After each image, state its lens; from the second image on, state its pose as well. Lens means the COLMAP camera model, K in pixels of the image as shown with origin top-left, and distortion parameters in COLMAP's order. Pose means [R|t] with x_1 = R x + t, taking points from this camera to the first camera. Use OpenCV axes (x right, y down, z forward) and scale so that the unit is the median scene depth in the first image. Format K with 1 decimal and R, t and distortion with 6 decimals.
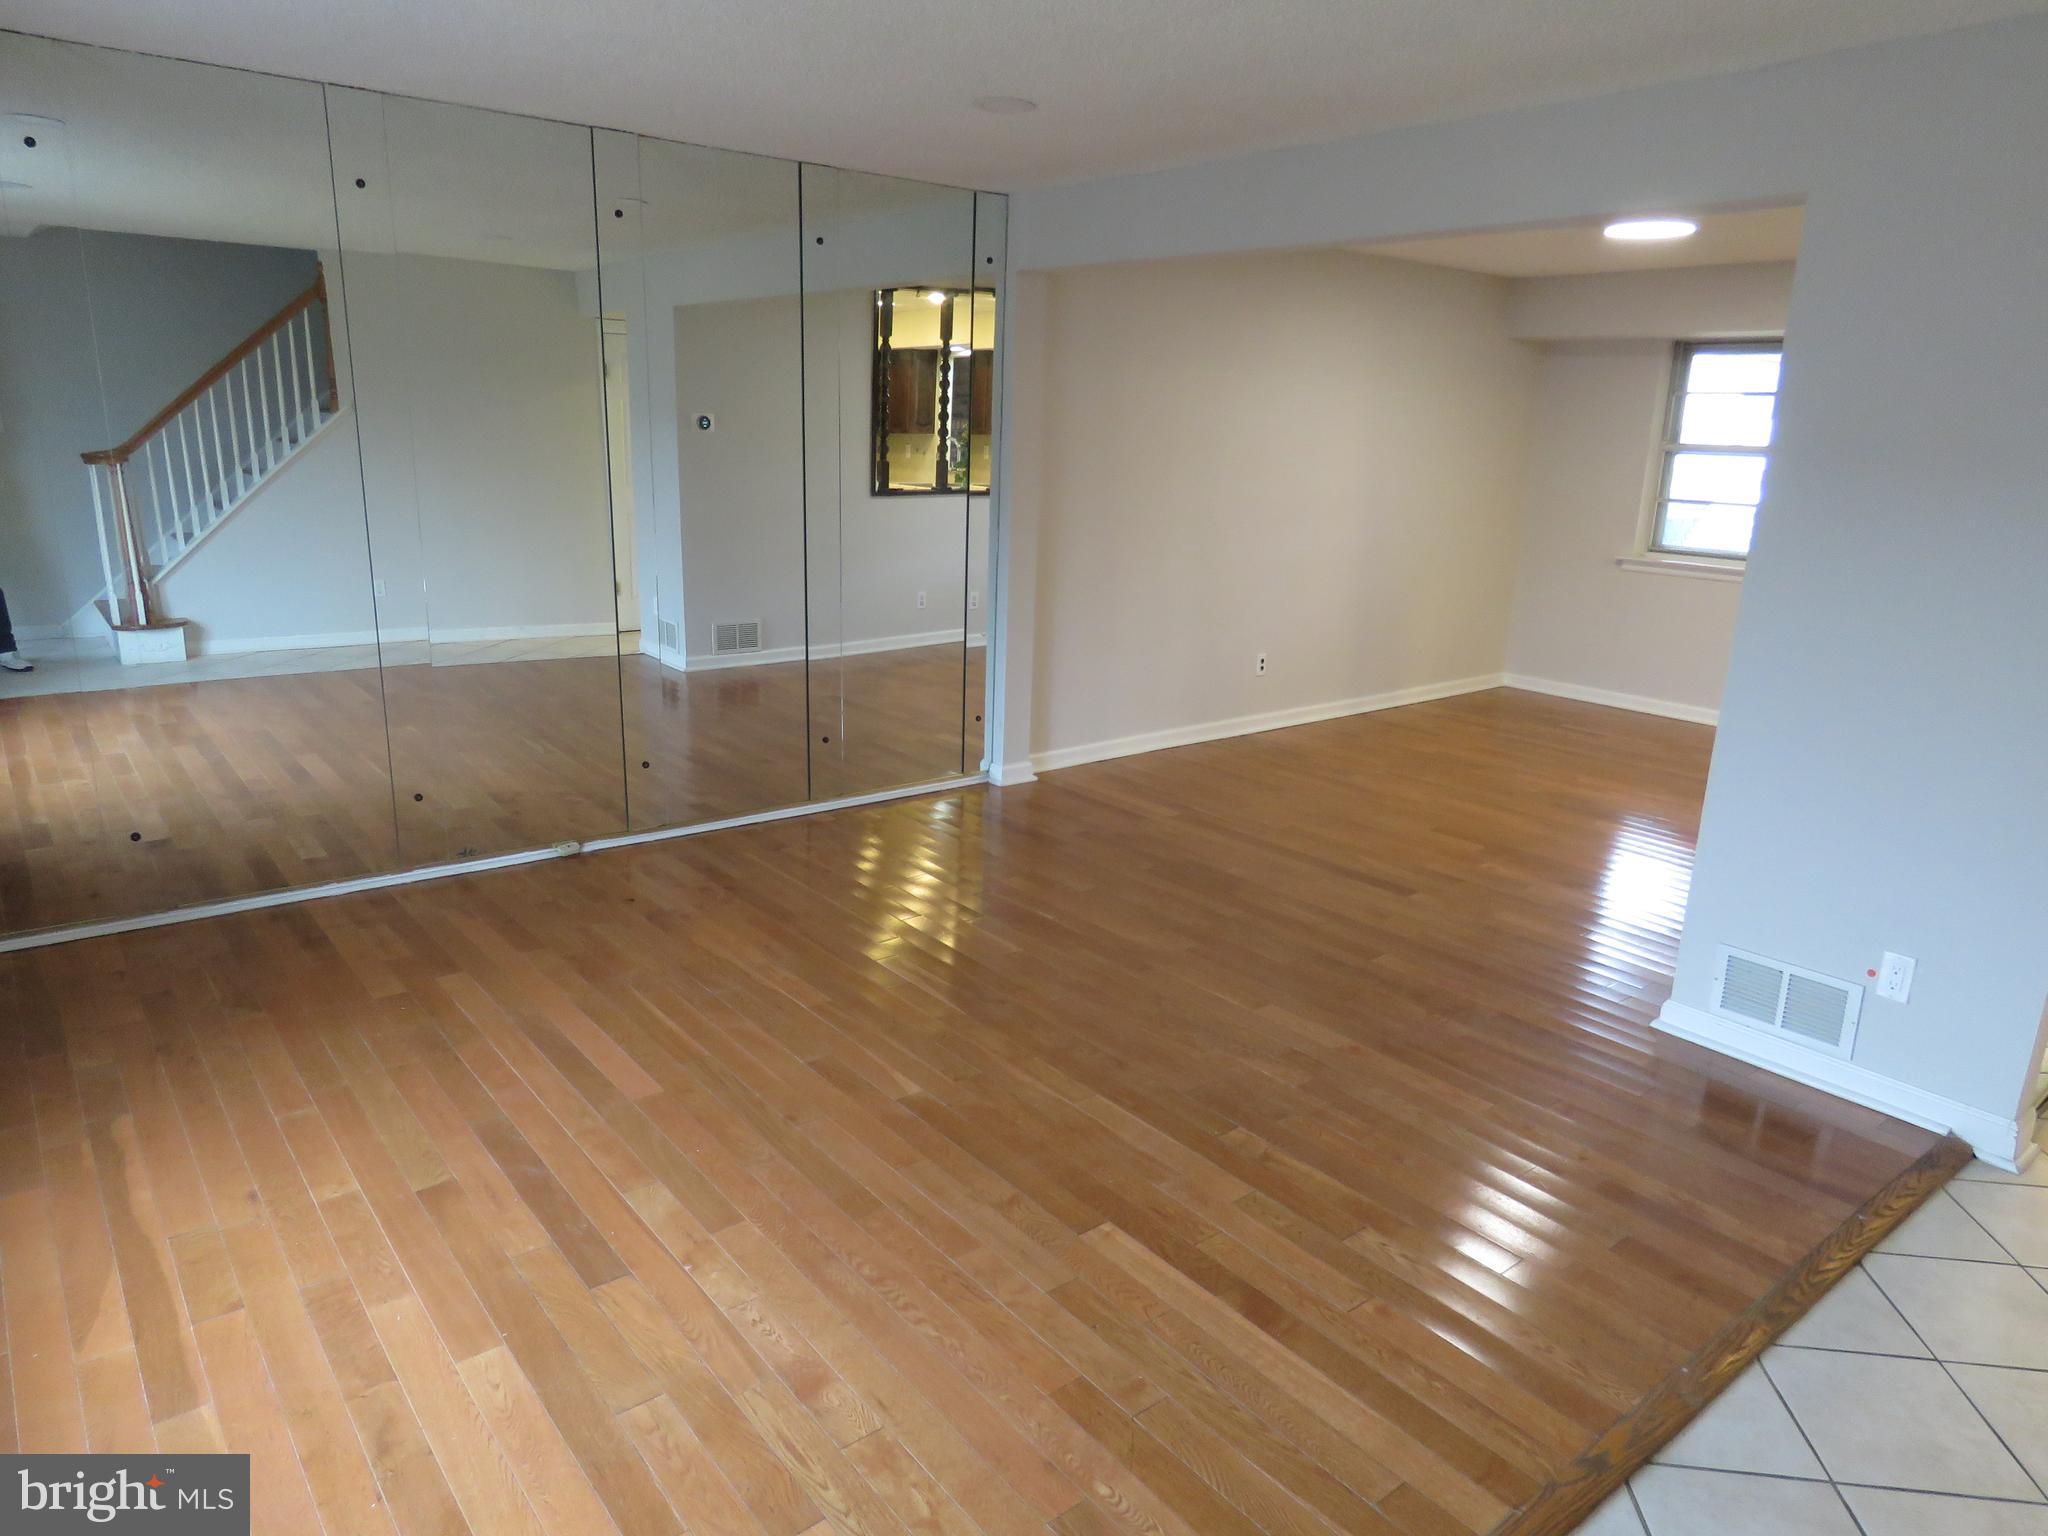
lens RADIAL K [[1318.2, 0, 1028.3], [0, 1318.2, 764.7], [0, 0, 1]] dist [0.001464, -0.001026]
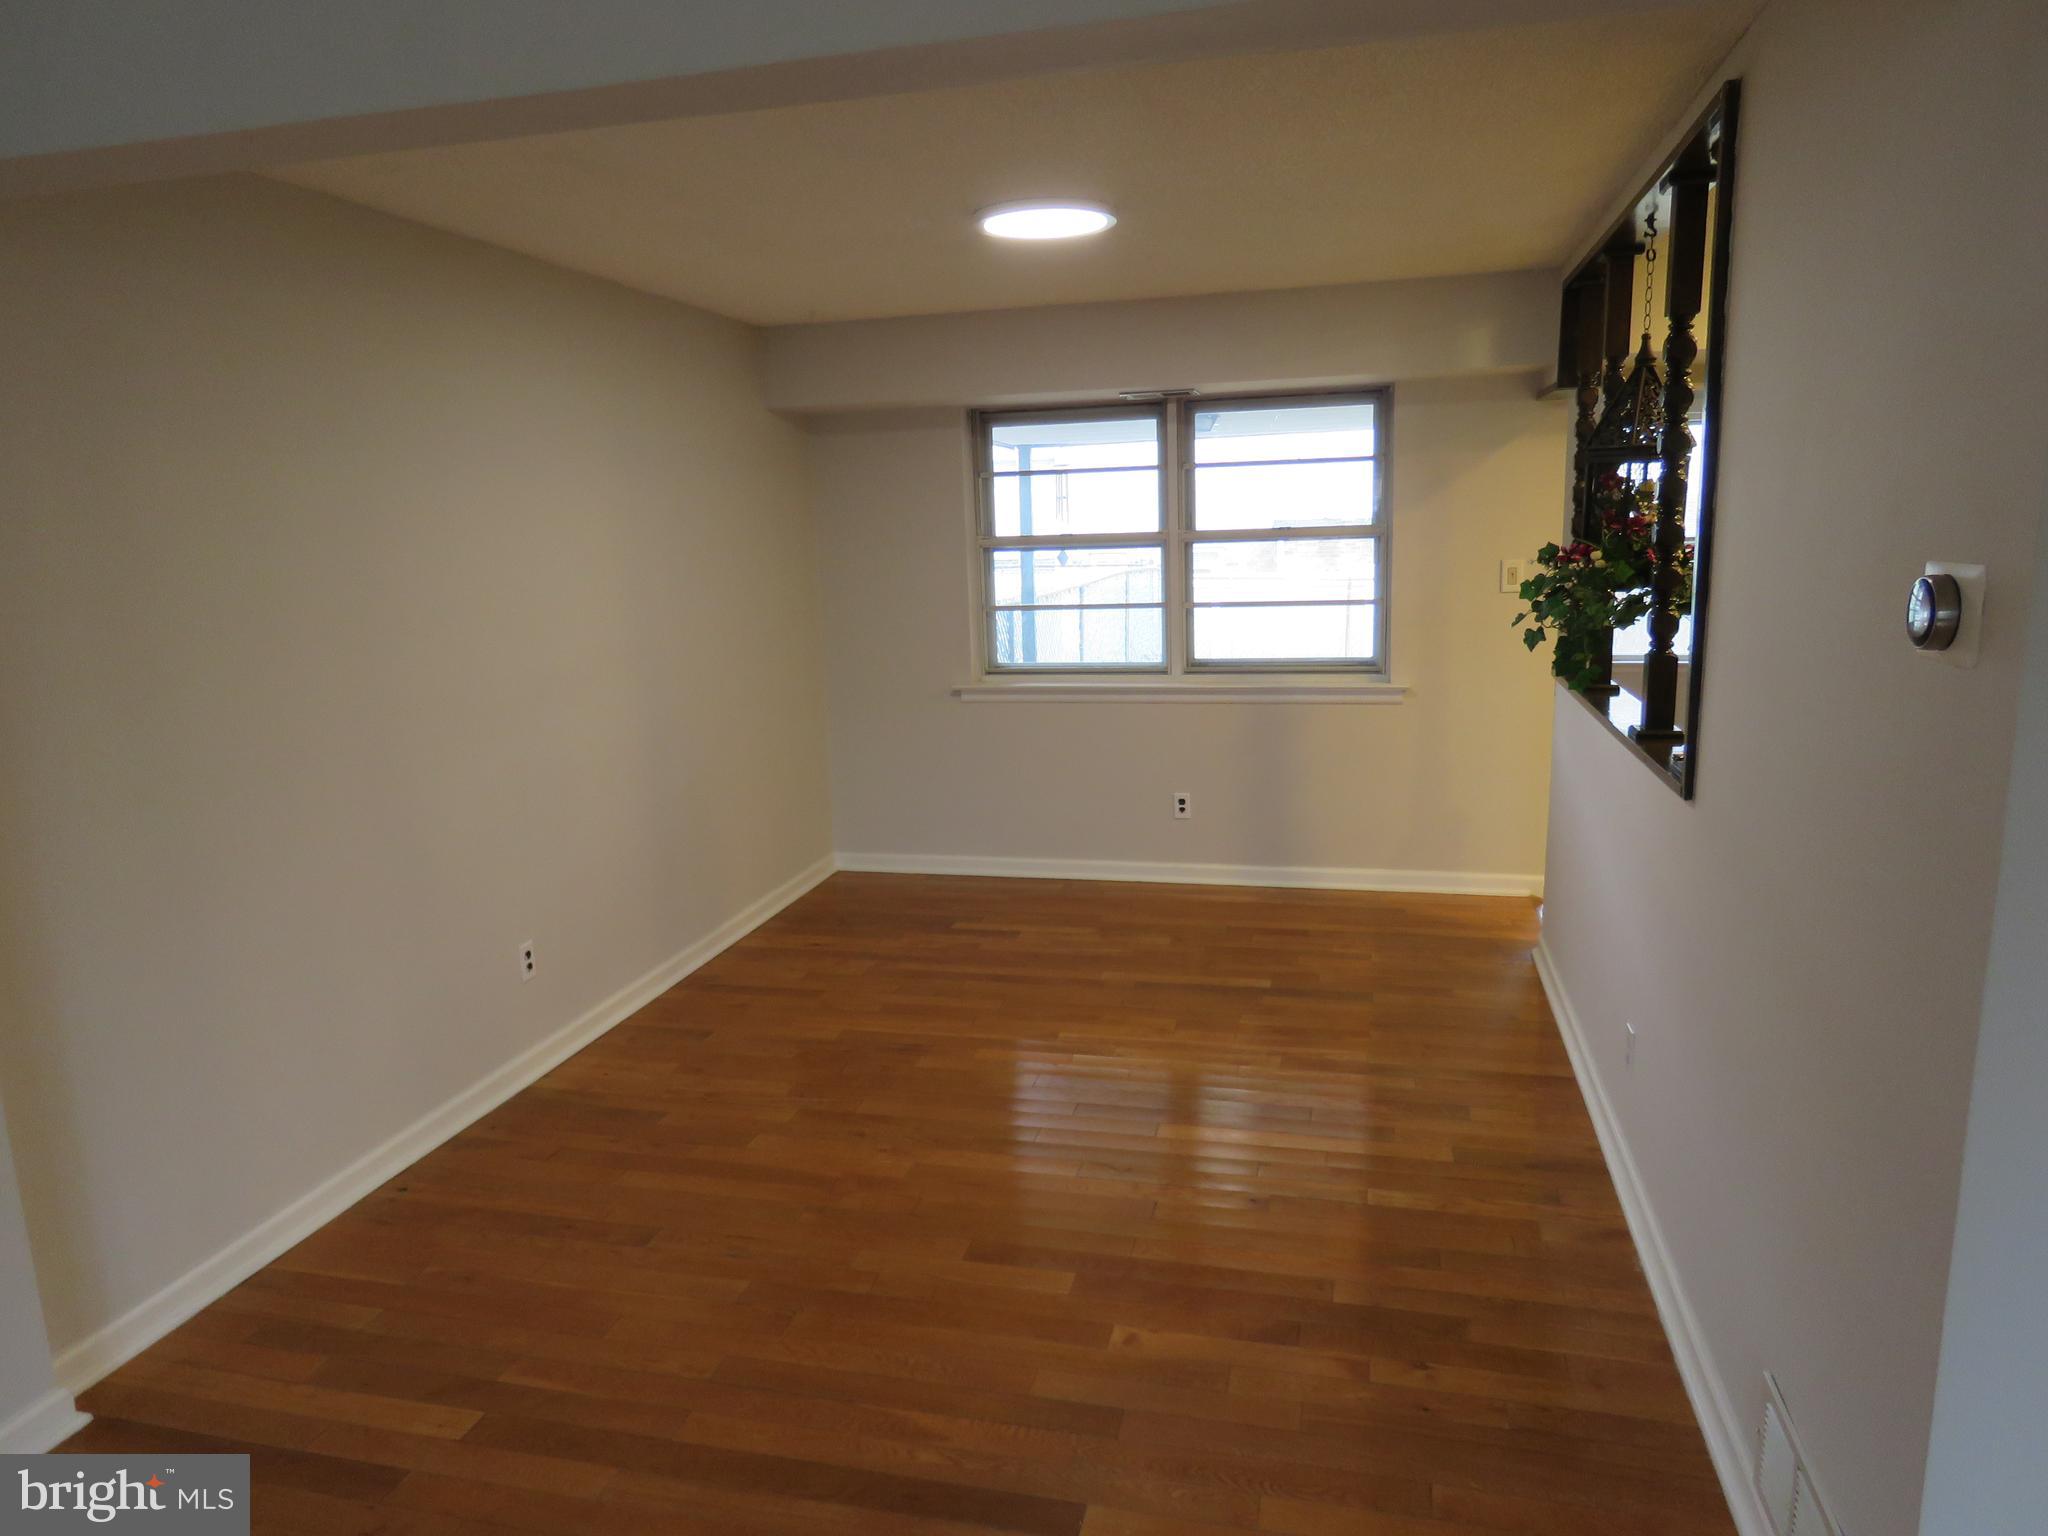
lens RADIAL K [[1318.2, 0, 1018.6], [0, 1318.2, 759.8], [0, 0, 1]] dist [0.001464, -0.001026]
pose [[0.800827, -0.162915, 0.576312, 0.029437], [0.207629, 0.978134, -0.012010, -0.102951], [-0.561753, 0.129277, 0.817142, 0.372414]]
